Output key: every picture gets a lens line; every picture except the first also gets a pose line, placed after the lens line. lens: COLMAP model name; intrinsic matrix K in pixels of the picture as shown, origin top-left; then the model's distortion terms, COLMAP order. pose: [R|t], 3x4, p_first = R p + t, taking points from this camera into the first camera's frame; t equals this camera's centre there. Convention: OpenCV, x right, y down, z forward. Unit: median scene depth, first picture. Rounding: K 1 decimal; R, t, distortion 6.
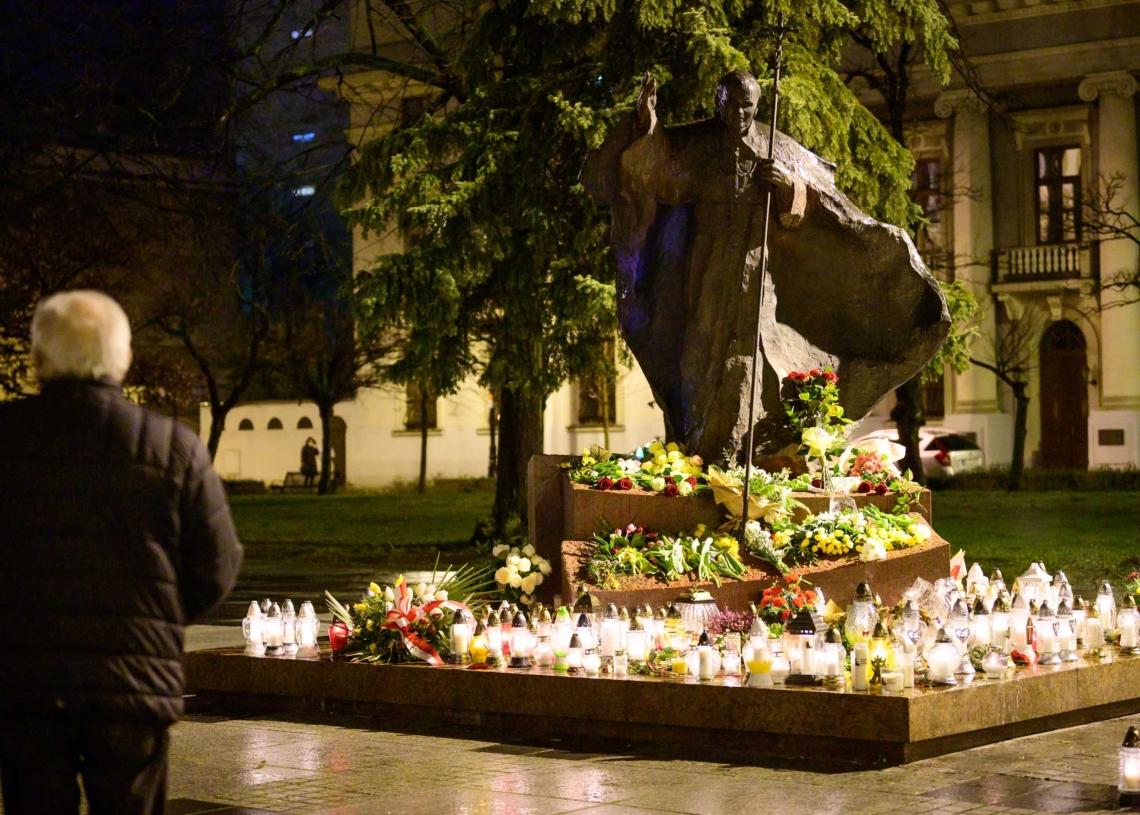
lens RADIAL K [[2442.1, 0, 570.0], [0, 2442.1, 407.5], [0, 0, 1]] dist [0.064748, -0.057598]
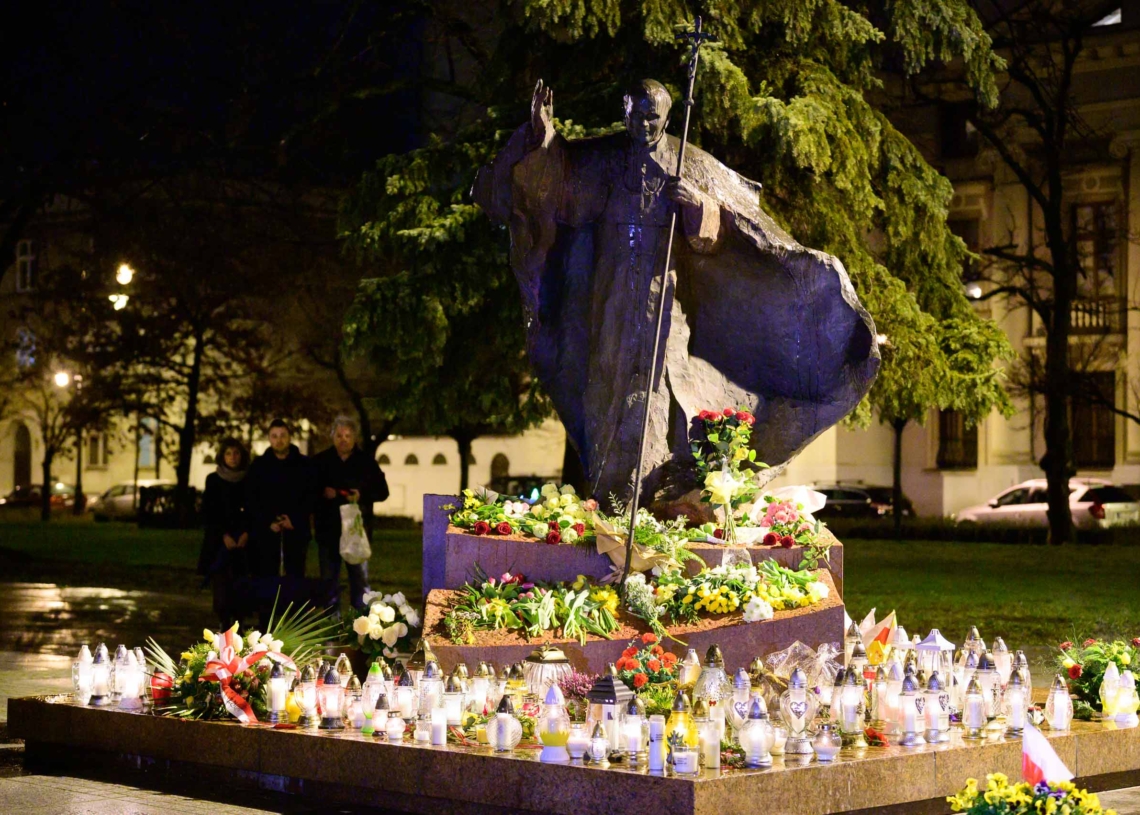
lens RADIAL K [[2442.1, 0, 570.0], [0, 2442.1, 407.5], [0, 0, 1]] dist [0.064748, -0.057598]
pose [[0.995067, 0.020925, -0.096969, 0.131943], [-0.022515, 0.999629, -0.015335, -0.000580], [0.096612, 0.017442, 0.995169, 0.090409]]
